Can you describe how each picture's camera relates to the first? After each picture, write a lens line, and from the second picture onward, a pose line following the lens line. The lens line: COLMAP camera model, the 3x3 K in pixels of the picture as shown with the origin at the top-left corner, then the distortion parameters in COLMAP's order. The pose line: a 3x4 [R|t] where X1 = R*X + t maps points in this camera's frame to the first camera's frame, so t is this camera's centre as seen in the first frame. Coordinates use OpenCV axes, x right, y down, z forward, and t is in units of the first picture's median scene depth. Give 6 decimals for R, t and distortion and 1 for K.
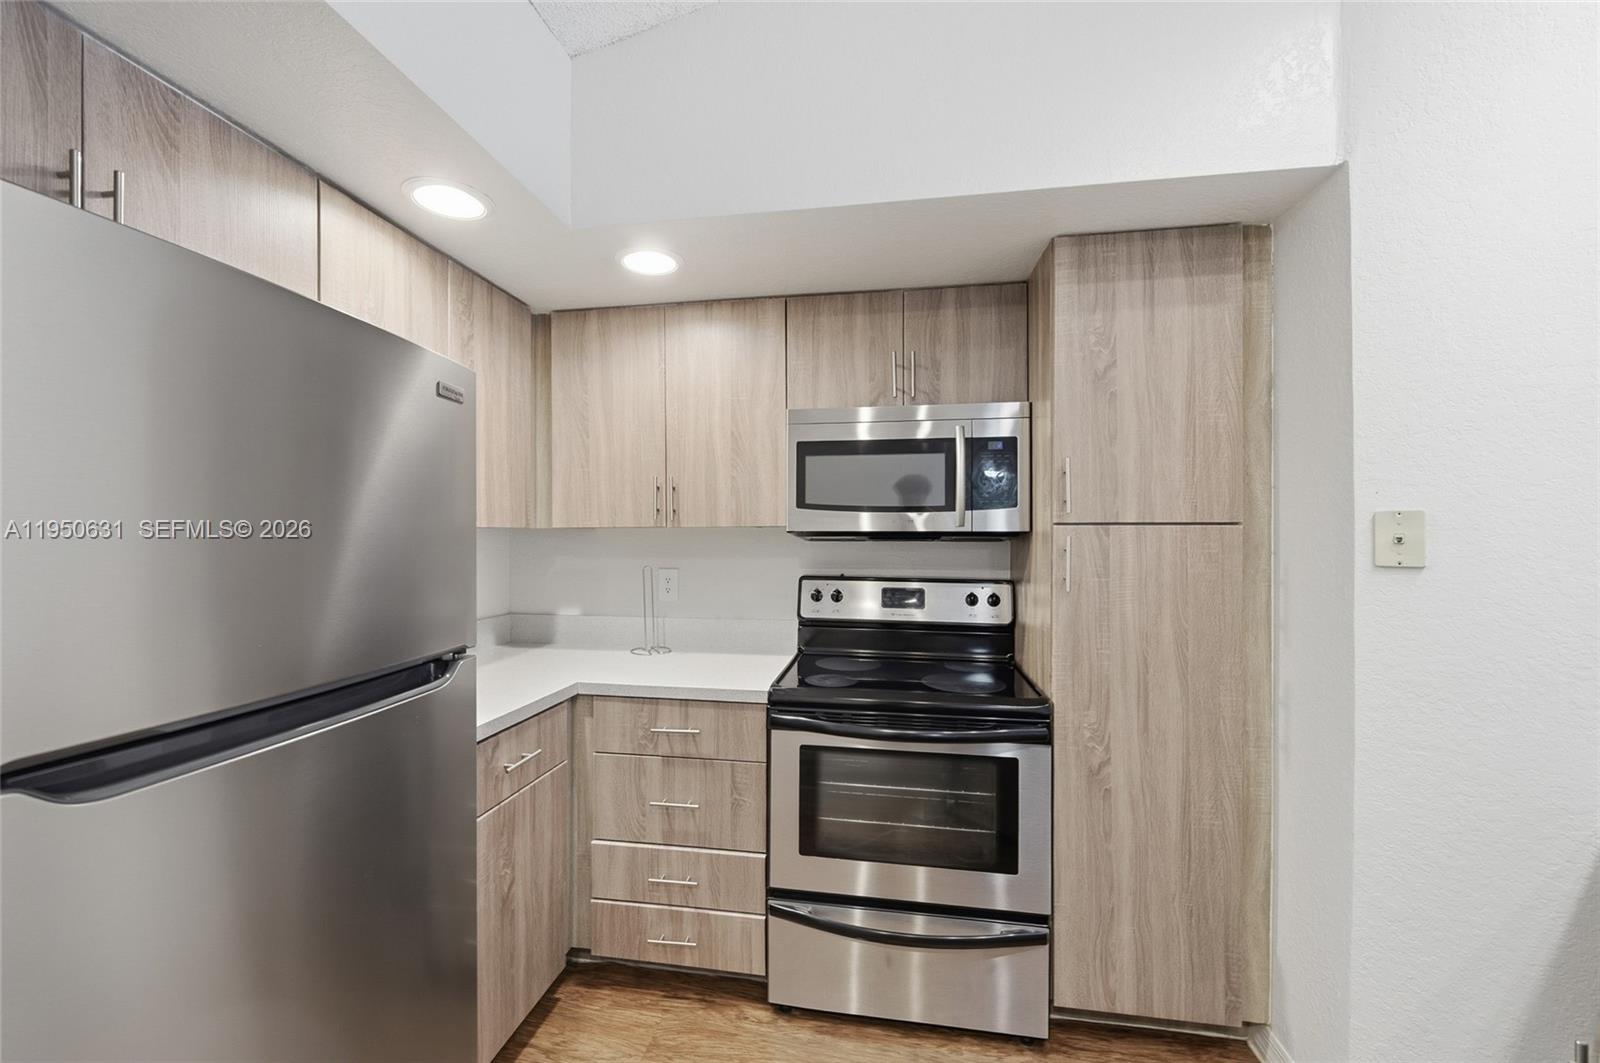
lens RADIAL K [[651.8, 0, 791.7], [0, 651.8, 534.6], [0, 0, 1]] dist [0.007520, -0.002805]
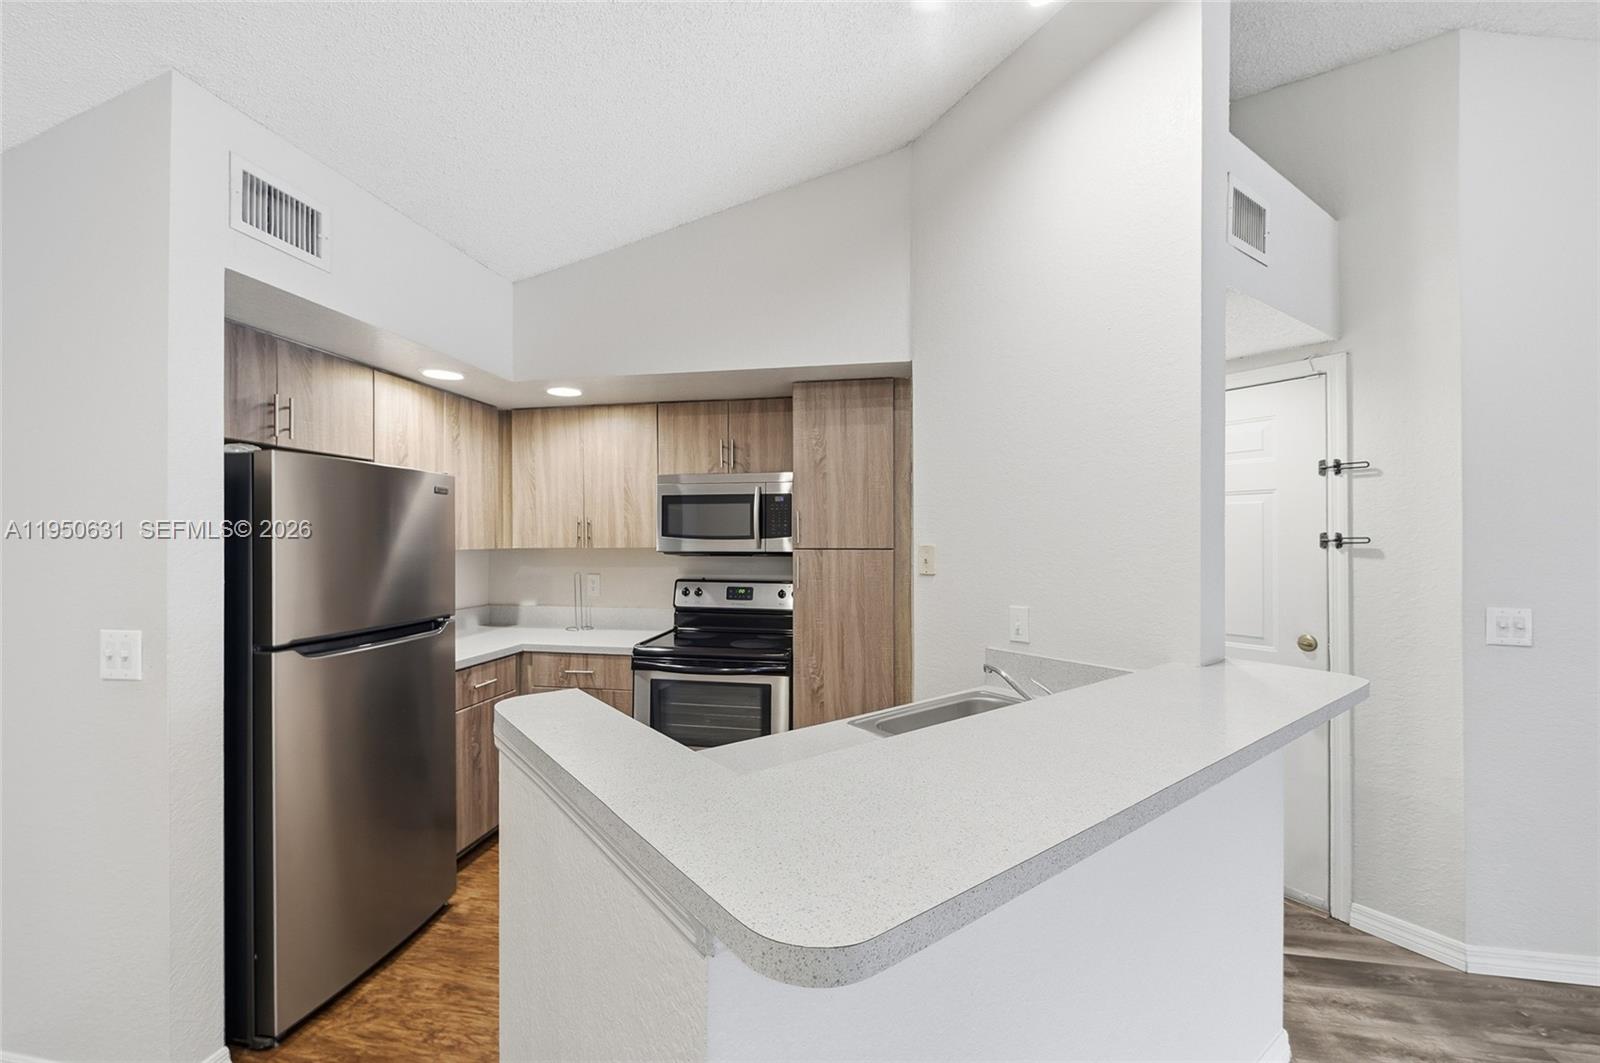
lens RADIAL K [[651.8, 0, 792.5], [0, 651.8, 536.8], [0, 0, 1]] dist [0.007520, -0.002805]
pose [[0.999919, -0.001452, -0.012673, 0.380667], [0.001444, 0.999999, -0.000617, -0.042556], [0.012674, 0.000599, 0.999920, -0.651000]]
